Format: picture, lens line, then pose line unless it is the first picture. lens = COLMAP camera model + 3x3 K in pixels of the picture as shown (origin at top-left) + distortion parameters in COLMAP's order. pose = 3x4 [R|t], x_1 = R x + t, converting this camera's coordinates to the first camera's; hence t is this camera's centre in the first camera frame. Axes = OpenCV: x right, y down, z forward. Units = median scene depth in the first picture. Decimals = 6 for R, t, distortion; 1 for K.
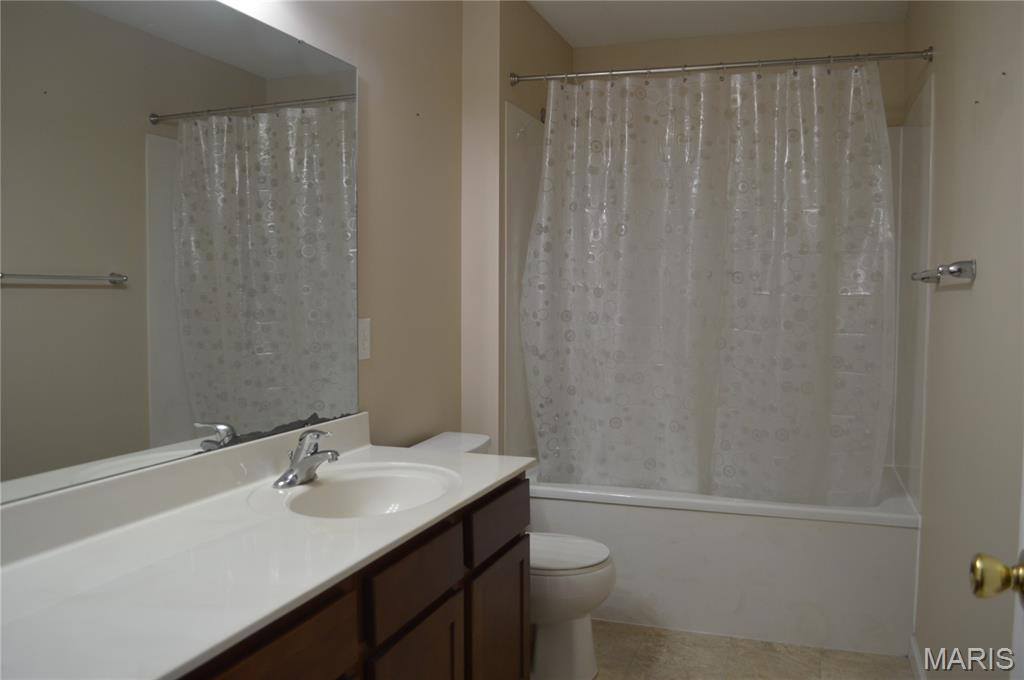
lens RADIAL K [[816.7, 0, 512.1], [0, 816.7, 338.0], [0, 0, 1]] dist [-0.091871, 0.021052]
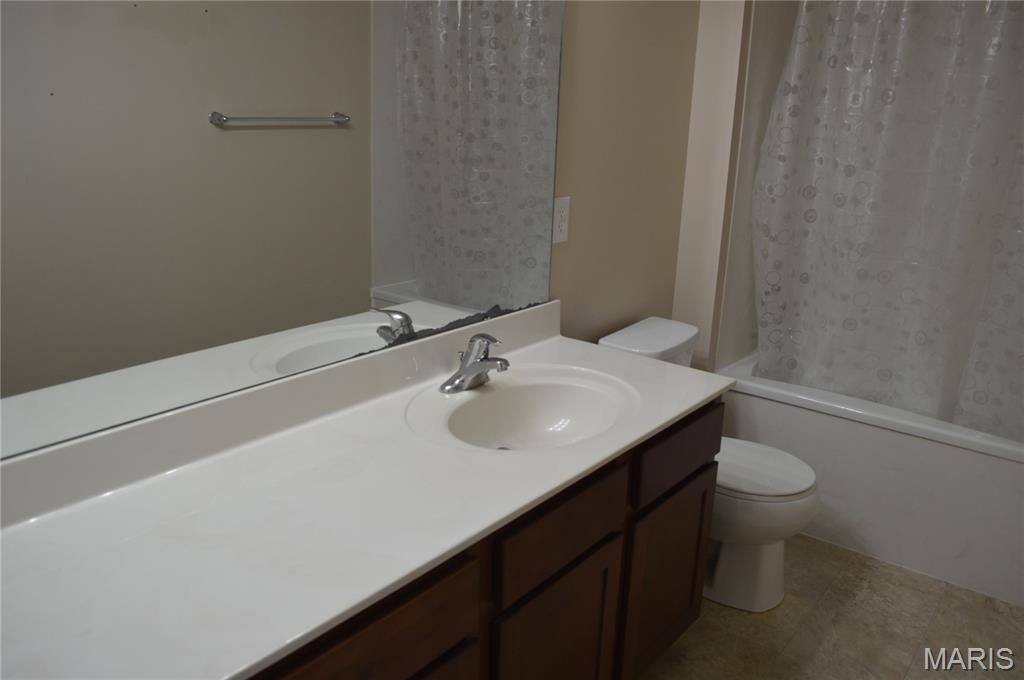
lens RADIAL K [[816.7, 0, 512.7], [0, 816.7, 341.7], [0, 0, 1]] dist [-0.091871, 0.021052]
pose [[0.950885, 0.118392, -0.286010, 0.033133], [-0.049999, 0.970579, 0.235533, -0.062864], [0.305481, -0.209665, 0.928828, 0.094216]]
